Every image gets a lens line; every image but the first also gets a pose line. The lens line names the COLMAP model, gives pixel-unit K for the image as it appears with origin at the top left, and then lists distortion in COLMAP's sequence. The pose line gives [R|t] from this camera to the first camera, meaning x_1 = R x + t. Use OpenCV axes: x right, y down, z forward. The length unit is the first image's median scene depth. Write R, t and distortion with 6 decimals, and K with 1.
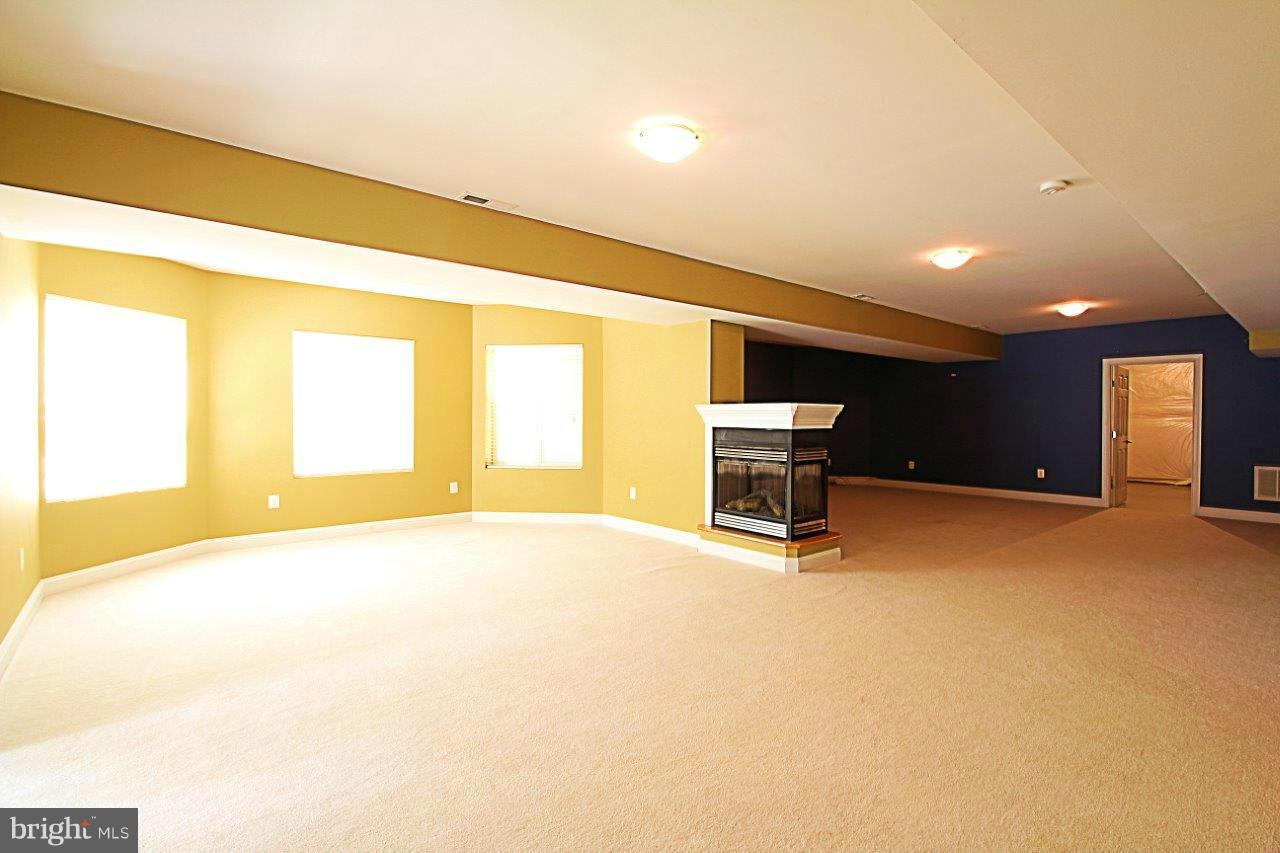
lens RADIAL K [[594.0, 0, 641.8], [0, 594.0, 426.8], [0, 0, 1]] dist [-0.014586, -0.005179]
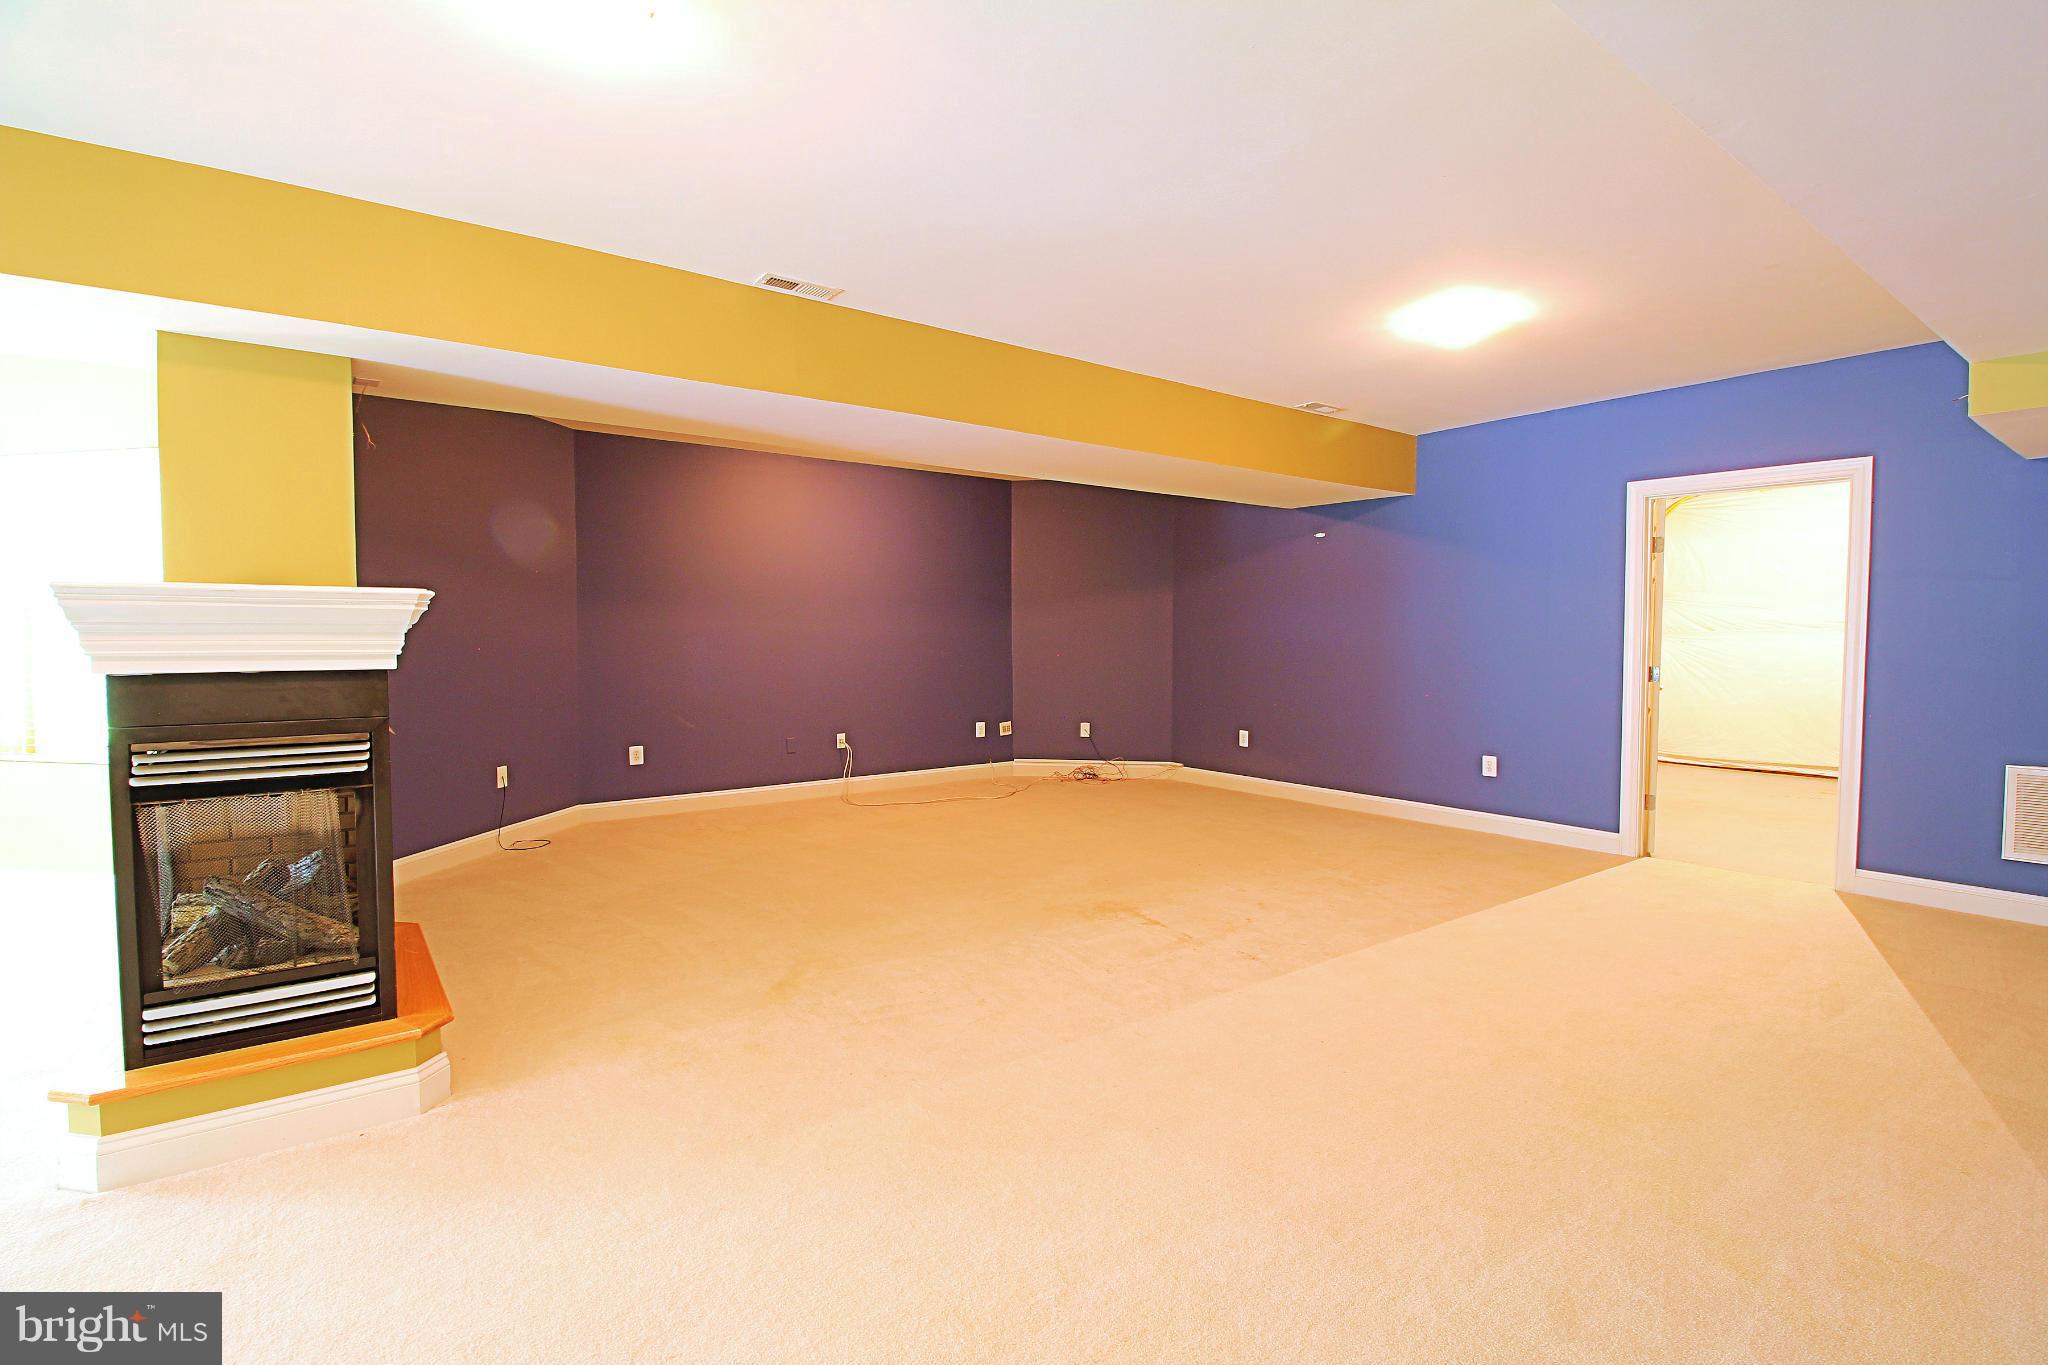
lens RADIAL K [[950.5, 0, 1023.5], [0, 950.5, 675.0], [0, 0, 1]] dist [-0.014586, -0.005179]
pose [[0.998669, -0.001120, -0.051575, 0.455146], [0.002405, 0.999688, 0.024857, -0.003449], [0.051531, -0.024948, 0.998360, 0.378360]]
